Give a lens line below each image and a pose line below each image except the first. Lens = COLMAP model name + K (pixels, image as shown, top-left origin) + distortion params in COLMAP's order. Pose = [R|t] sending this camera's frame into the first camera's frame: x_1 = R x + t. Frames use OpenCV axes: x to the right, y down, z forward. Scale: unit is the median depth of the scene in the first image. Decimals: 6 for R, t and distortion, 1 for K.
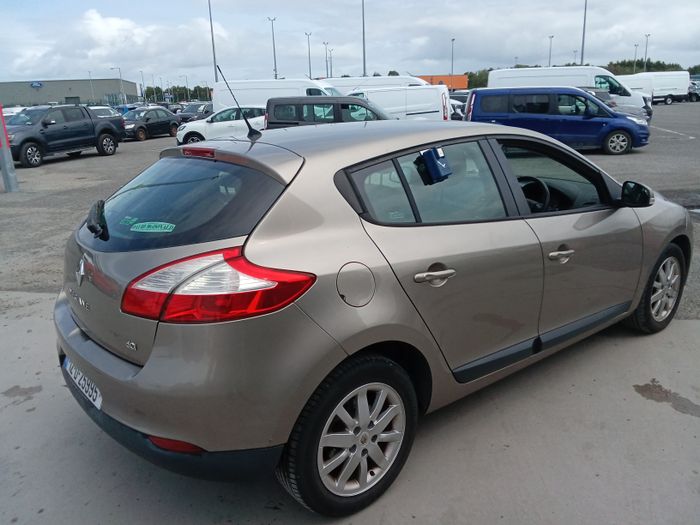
lens RADIAL K [[546.5, 0, 351.6], [0, 546.5, 262.3], [0, 0, 1]] dist [0.035242, -0.016549]
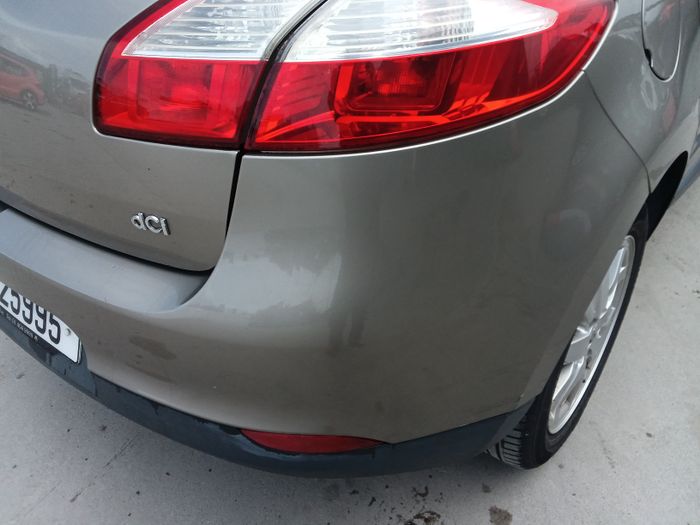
lens RADIAL K [[546.5, 0, 349.1], [0, 546.5, 264.6], [0, 0, 1]] dist [0.035242, -0.016549]
pose [[0.981016, -0.117539, 0.154250, -0.333054], [0.058072, 0.936942, 0.344626, 0.058762], [-0.185030, -0.329126, 0.925981, 0.633528]]
